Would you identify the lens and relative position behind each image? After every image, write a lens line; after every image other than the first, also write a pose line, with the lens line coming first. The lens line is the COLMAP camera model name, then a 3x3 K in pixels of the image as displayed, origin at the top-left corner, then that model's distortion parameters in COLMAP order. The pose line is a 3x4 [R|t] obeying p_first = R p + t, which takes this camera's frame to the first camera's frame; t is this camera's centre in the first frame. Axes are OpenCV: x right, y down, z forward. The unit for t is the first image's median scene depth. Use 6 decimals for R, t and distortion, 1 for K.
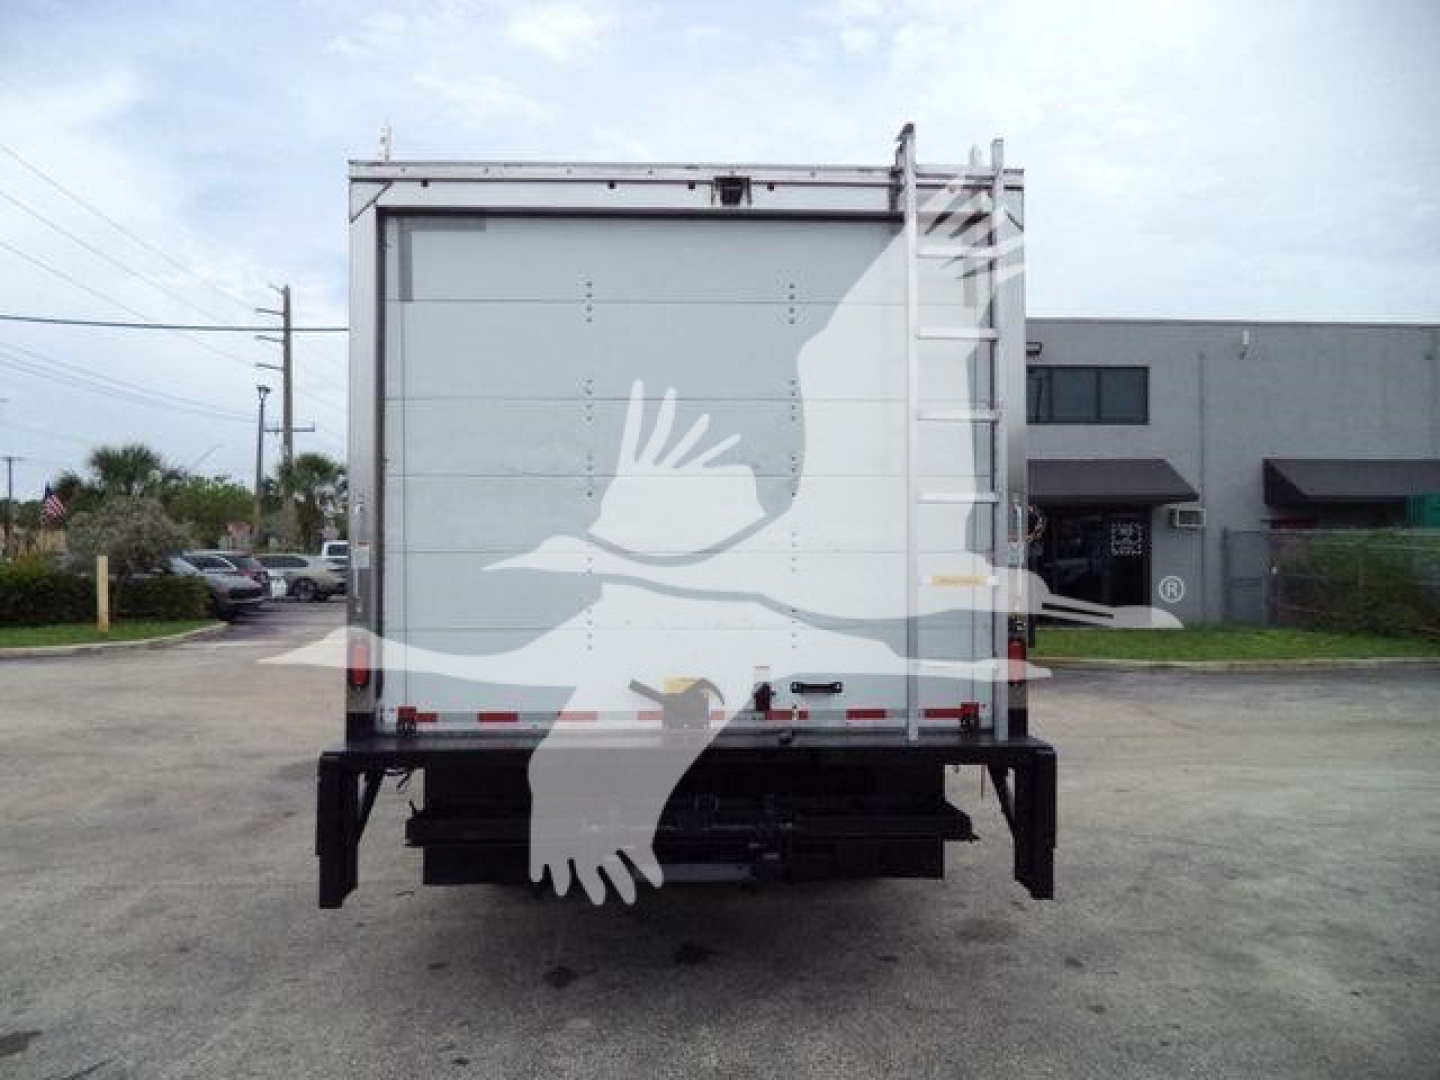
lens RADIAL K [[1170.4, 0, 734.1], [0, 1170.4, 538.4], [0, 0, 1]] dist [-0.001824, -0.037944]
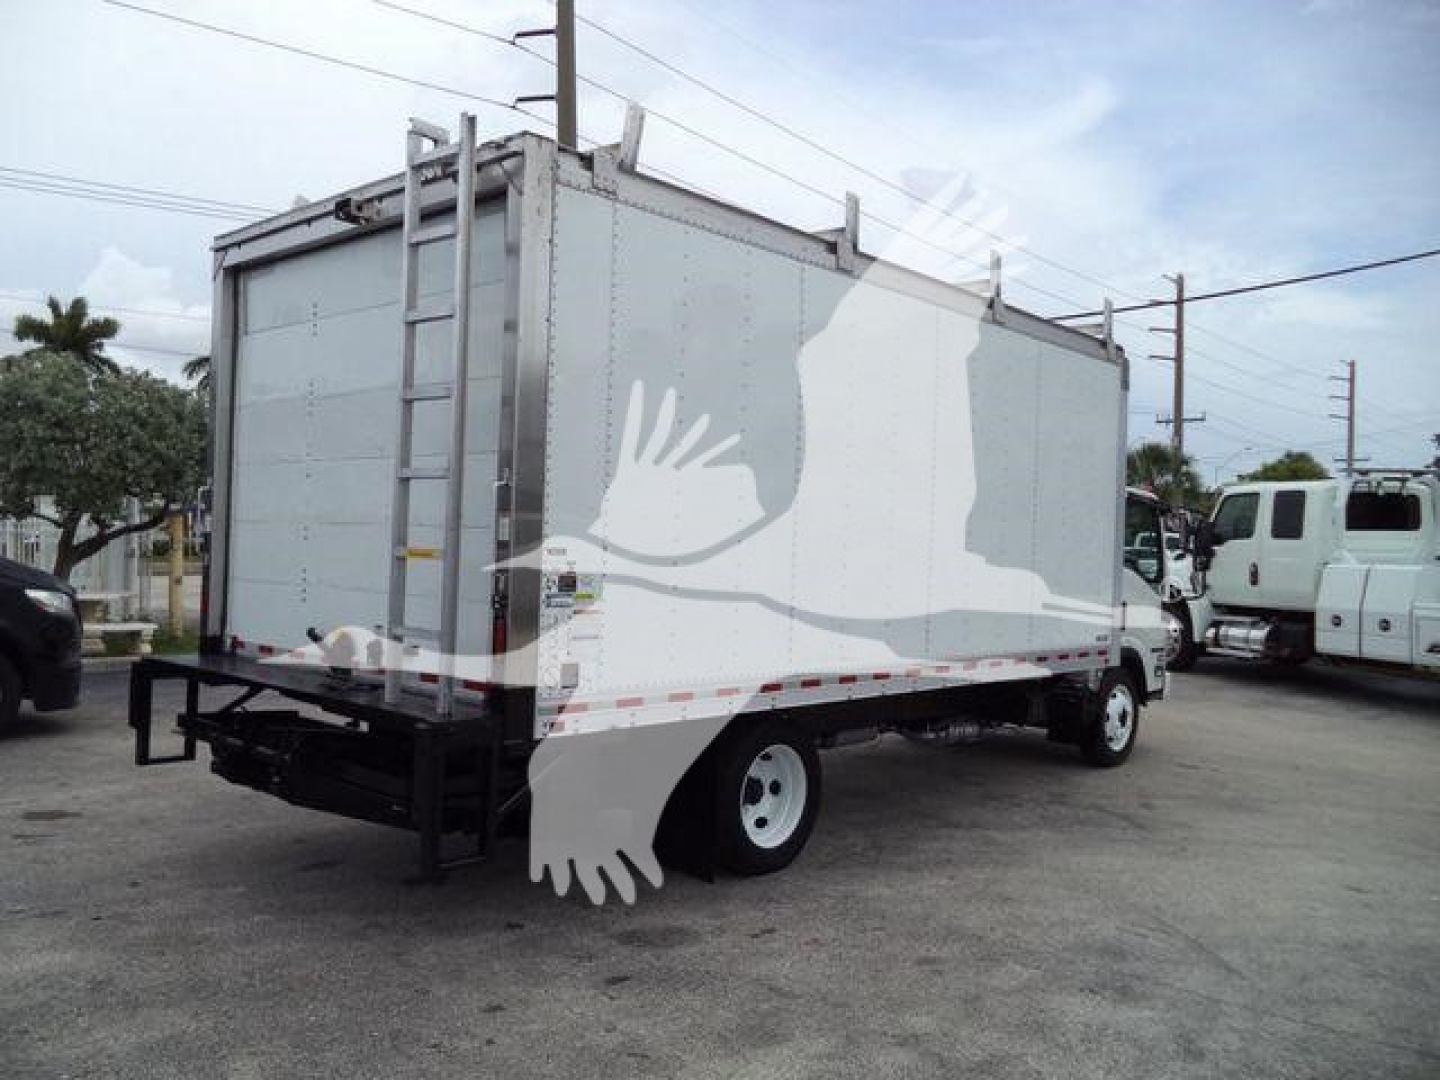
lens RADIAL K [[1181.6, 0, 720.0], [0, 1181.6, 540.0], [0, 0, 1]] dist [-0.007310, -0.012583]
pose [[0.706329, 0.023308, -0.707500, 1.052684], [-0.018371, 0.999725, 0.014594, 0.003360], [0.707646, 0.002689, 0.706563, 0.423795]]
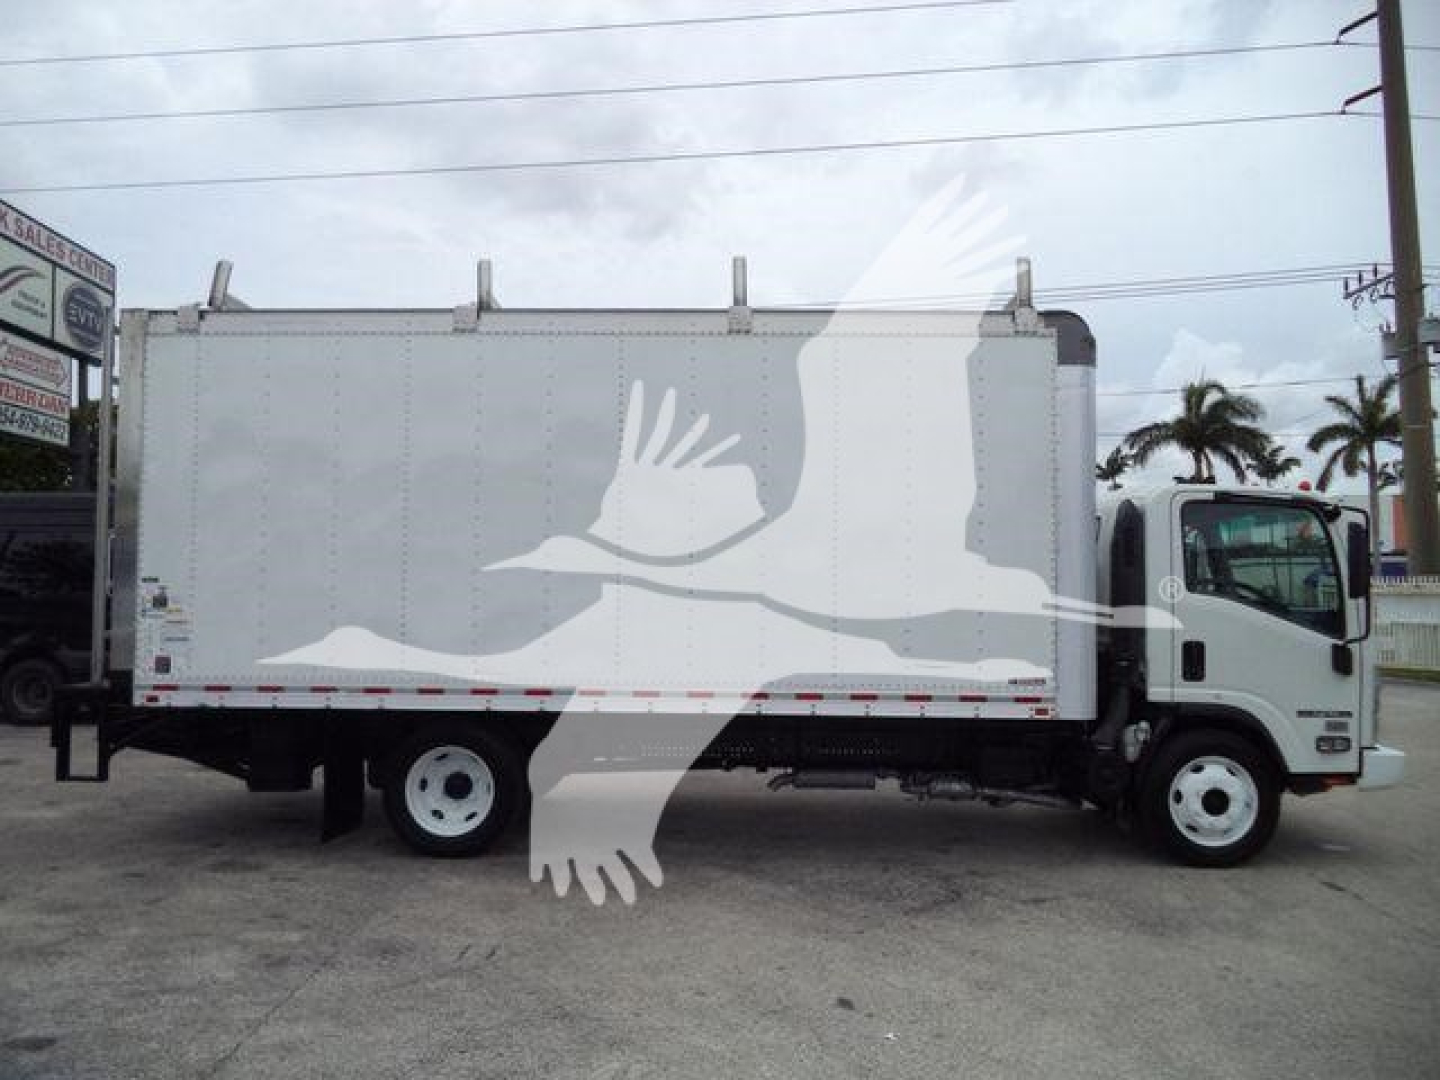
lens RADIAL K [[1171.7, 0, 710.4], [0, 1171.7, 537.6], [0, 0, 1]] dist [-0.020036, -0.003396]
pose [[-0.091723, -0.043539, -0.994832, 1.647990], [0.018132, 0.998805, -0.045385, 0.056802], [0.995620, -0.022201, -0.090824, 1.879399]]
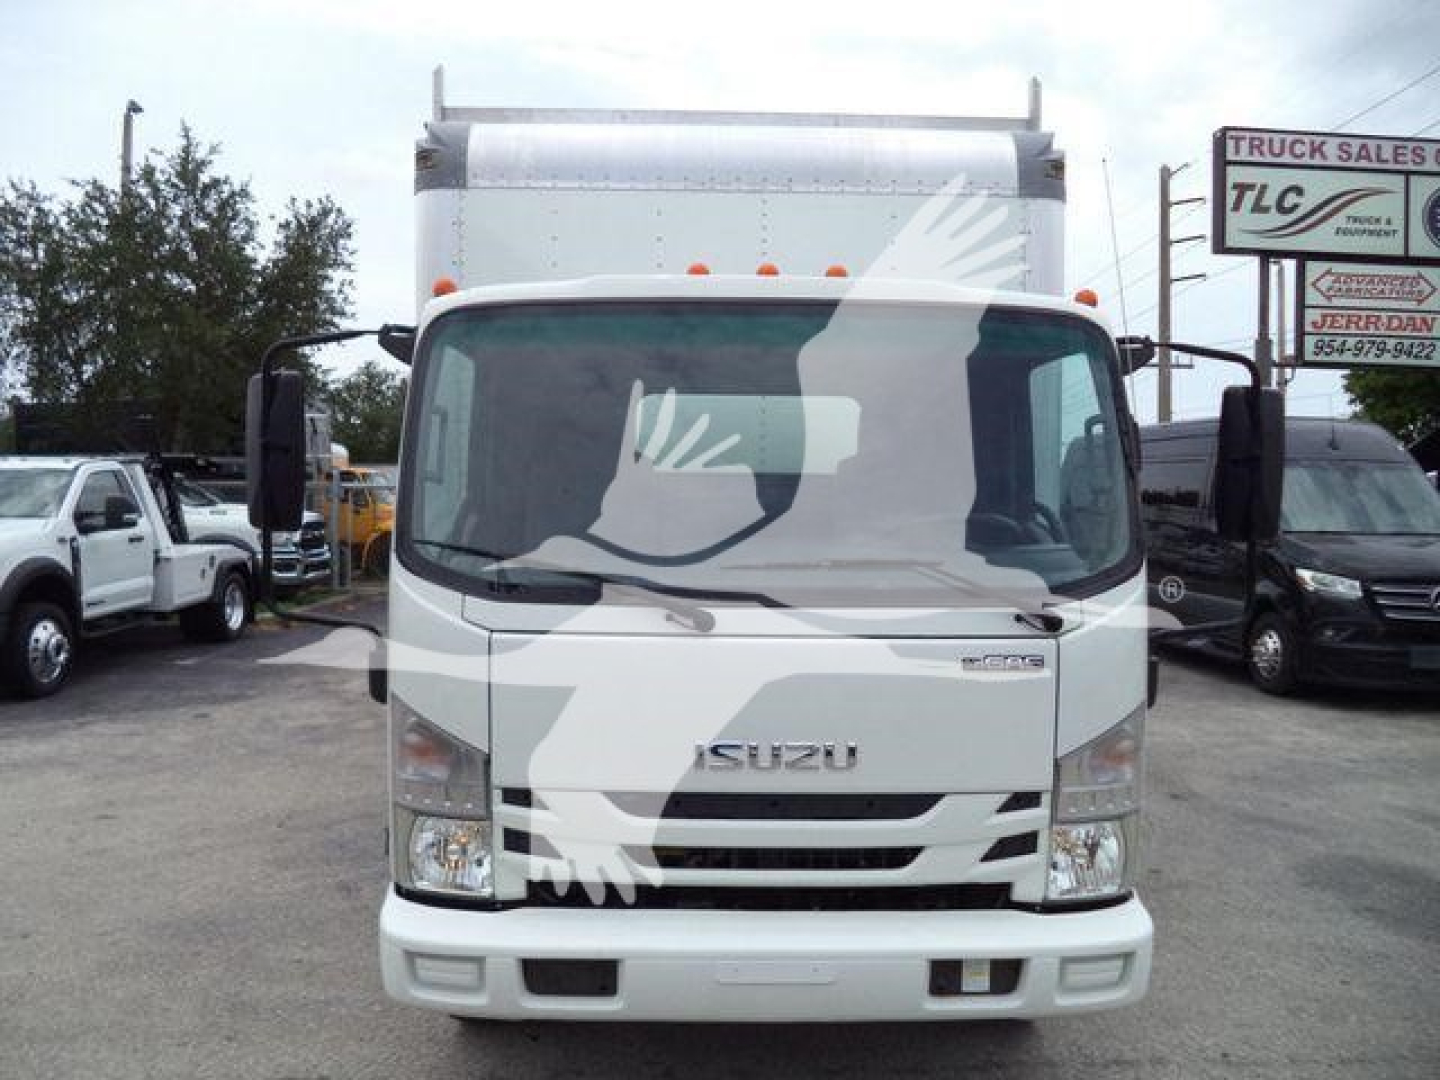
lens RADIAL K [[1181.6, 0, 720.0], [0, 1181.6, 540.0], [0, 0, 1]] dist [-0.007310, -0.012583]
pose [[-0.999505, -0.008538, 0.030275, -0.126186], [-0.008431, 0.999958, 0.003666, 0.080392], [-0.030305, 0.003409, -0.999535, 3.234926]]
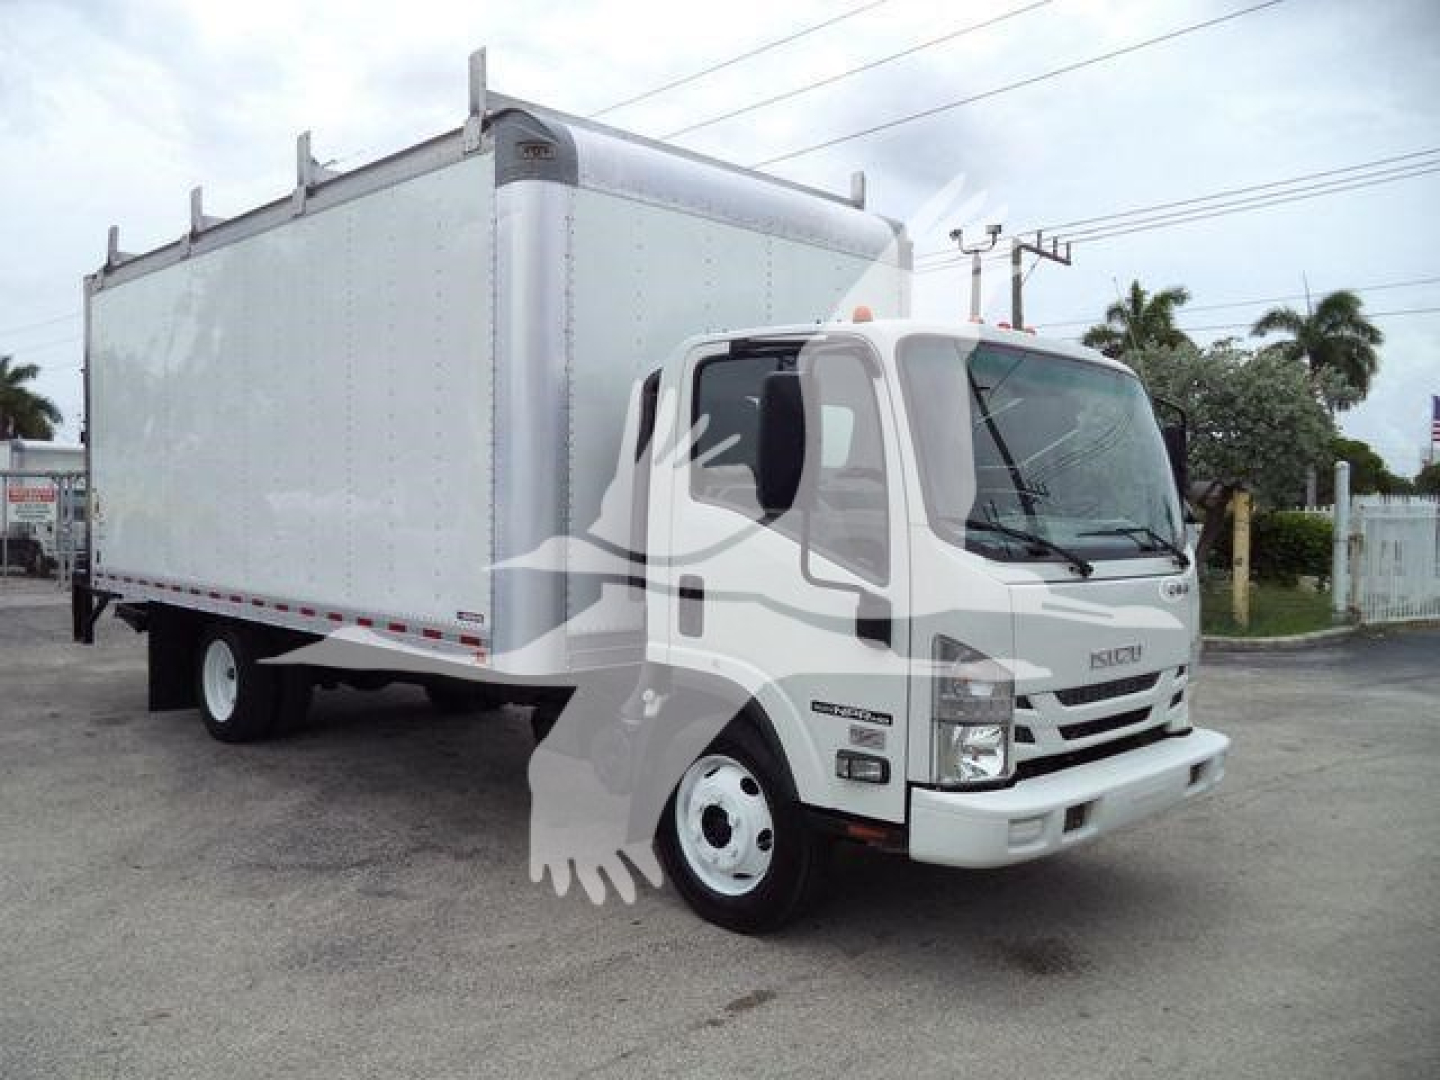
lens RADIAL K [[1170.4, 0, 734.1], [0, 1170.4, 538.4], [0, 0, 1]] dist [-0.001824, -0.037944]
pose [[-0.746202, 0.010177, -0.665642, 0.720608], [0.003088, 0.999925, 0.011825, 0.089514], [0.665712, 0.006769, -0.746178, 3.112006]]
